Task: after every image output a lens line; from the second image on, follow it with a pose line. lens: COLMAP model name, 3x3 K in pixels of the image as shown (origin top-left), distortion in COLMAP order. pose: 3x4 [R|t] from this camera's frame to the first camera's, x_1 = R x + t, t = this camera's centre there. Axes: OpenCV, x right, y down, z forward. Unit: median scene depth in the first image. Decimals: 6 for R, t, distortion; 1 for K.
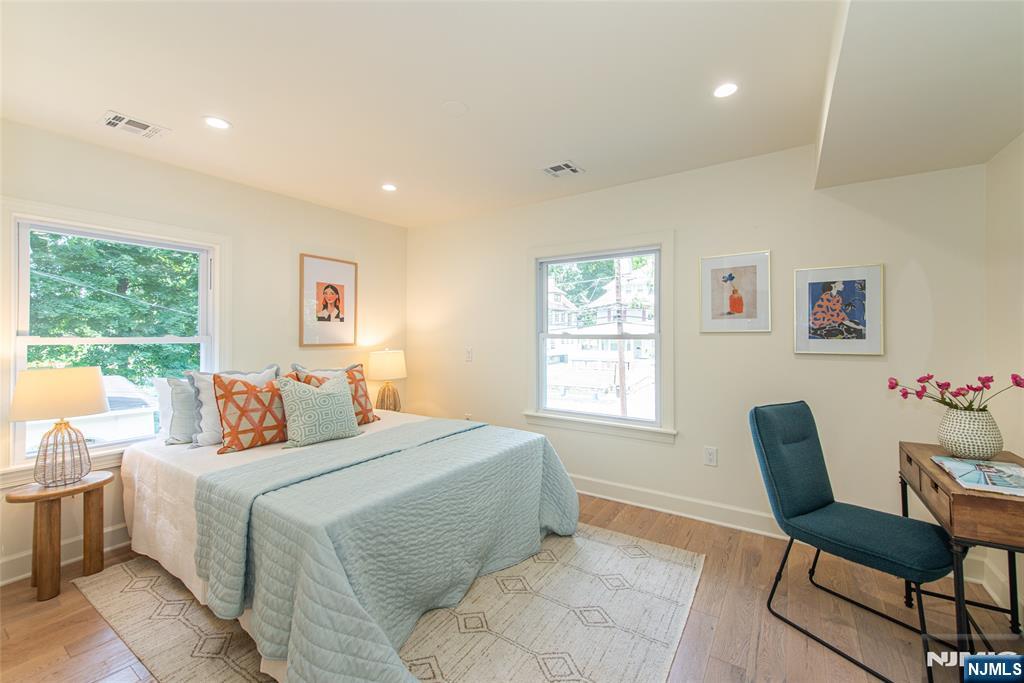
lens RADIAL K [[405.6, 0, 517.2], [0, 405.6, 330.8], [0, 0, 1]] dist [0.009634, -0.000754]
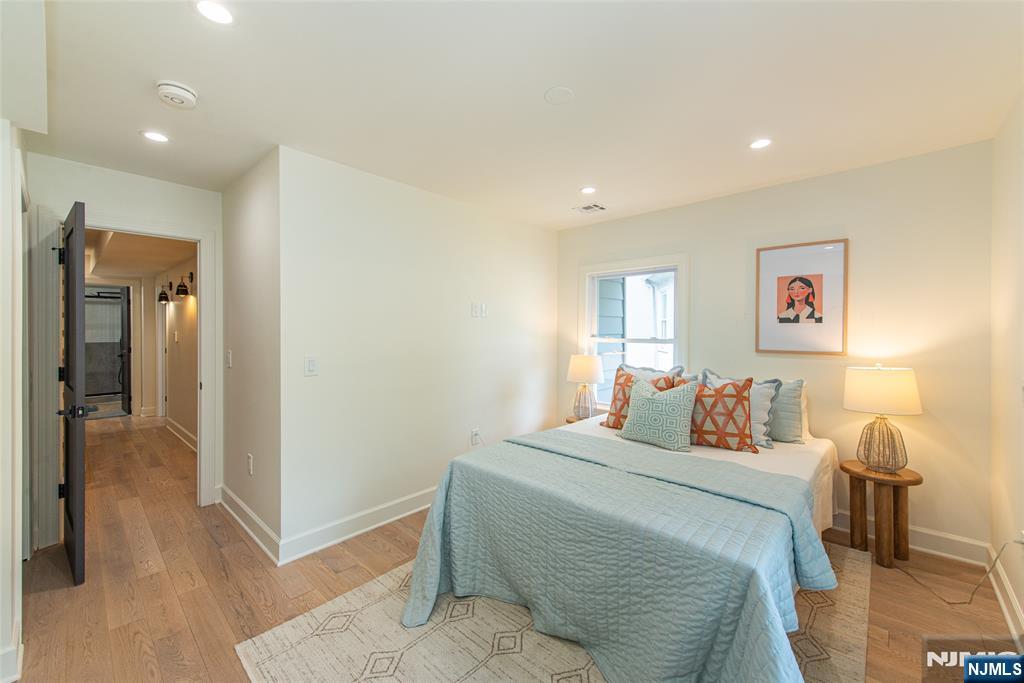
lens RADIAL K [[405.6, 0, 517.2], [0, 405.6, 330.8], [0, 0, 1]] dist [0.009634, -0.000754]
pose [[-0.148052, 0.004149, -0.988971, 0.421339], [0.006881, 0.999971, 0.003165, -0.014413], [0.988956, -0.006336, -0.148076, 0.585155]]
